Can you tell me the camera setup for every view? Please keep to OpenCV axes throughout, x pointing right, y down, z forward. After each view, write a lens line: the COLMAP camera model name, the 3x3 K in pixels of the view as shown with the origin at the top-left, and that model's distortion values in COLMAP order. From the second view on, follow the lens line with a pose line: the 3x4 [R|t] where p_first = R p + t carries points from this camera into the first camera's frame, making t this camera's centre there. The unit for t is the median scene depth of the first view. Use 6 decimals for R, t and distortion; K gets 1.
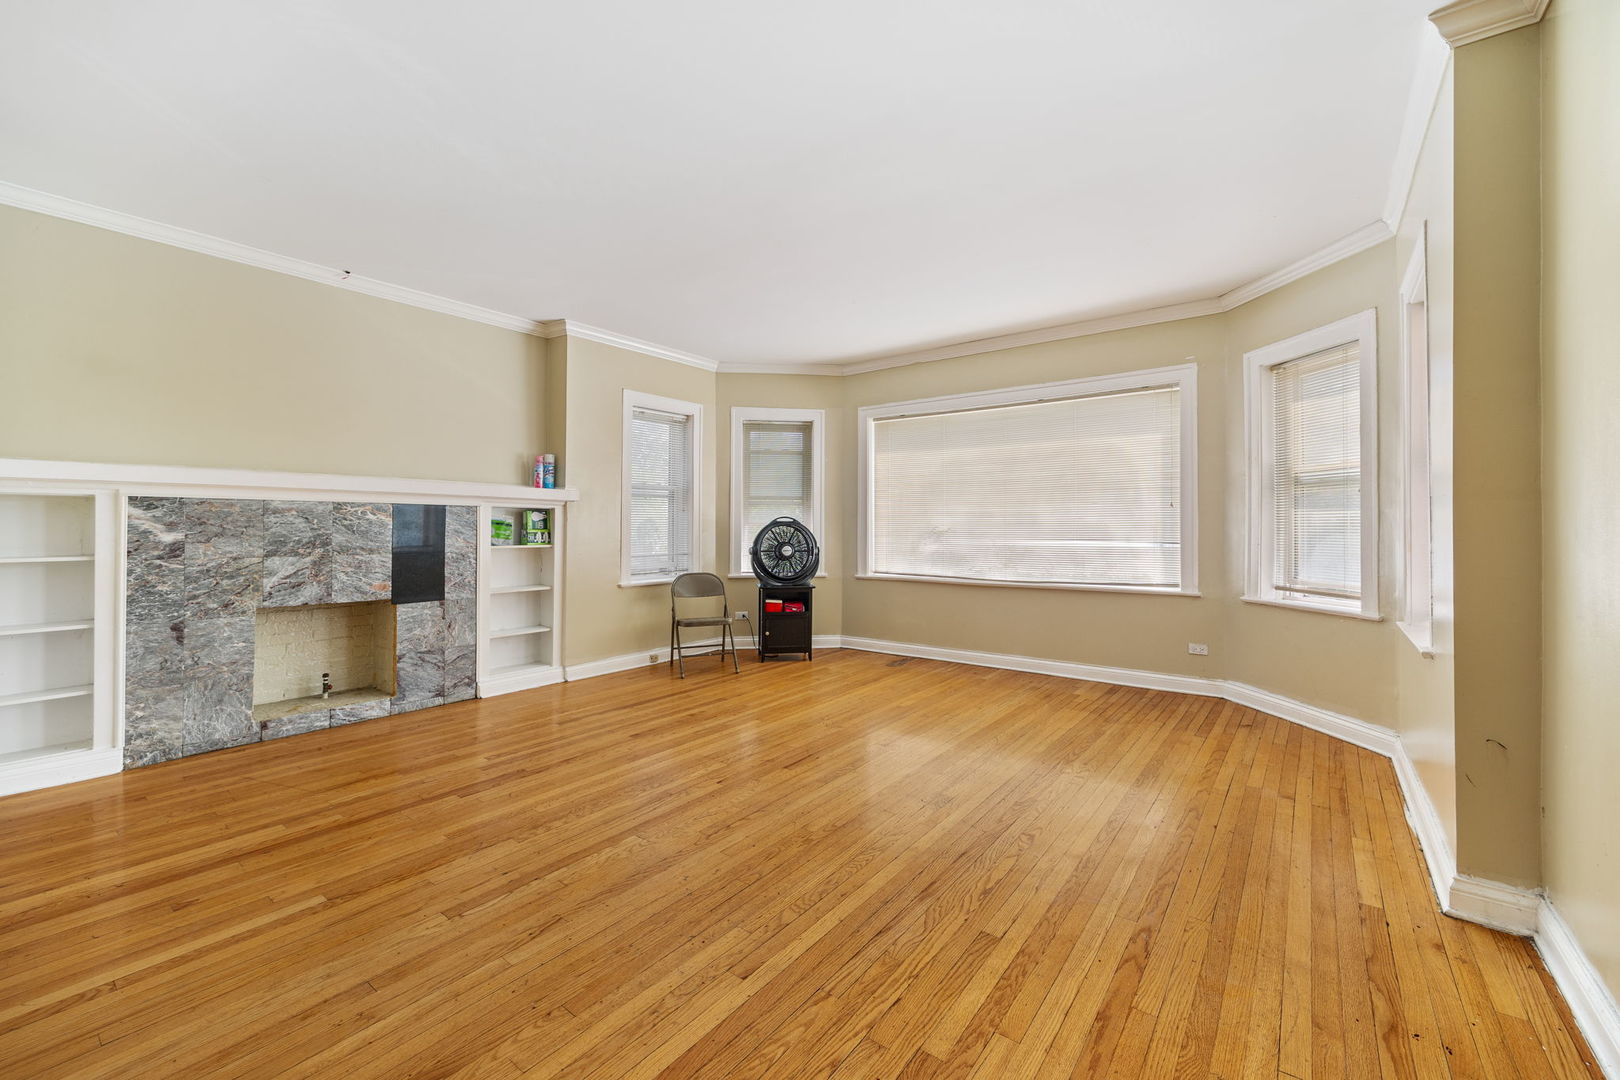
lens RADIAL K [[646.6, 0, 812.5], [0, 646.6, 533.8], [0, 0, 1]] dist [-0.001749, 0.000029]
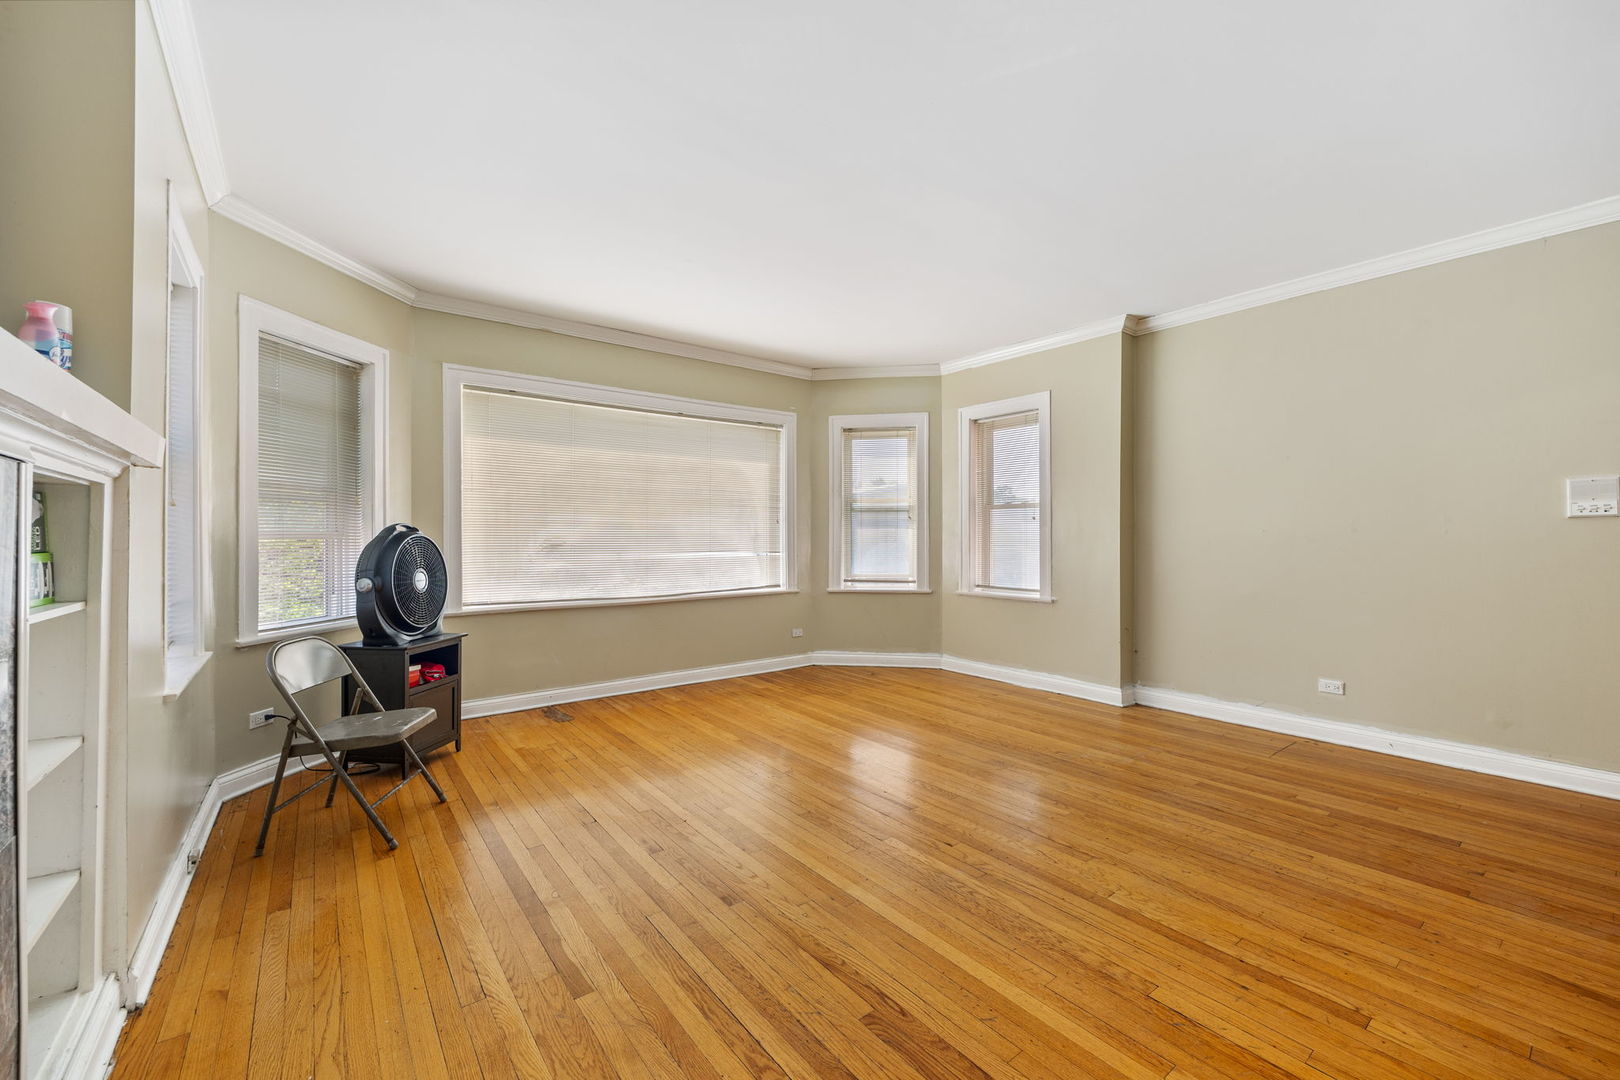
lens RADIAL K [[648.8, 0, 810.0], [0, 648.8, 540.0], [0, 0, 1]] dist [-0.000642, -0.000165]
pose [[0.263503, -0.002749, 0.964655, -0.879591], [0.013852, 0.999904, -0.000934, -0.009207], [-0.964559, 0.013608, 0.263515, 0.835974]]
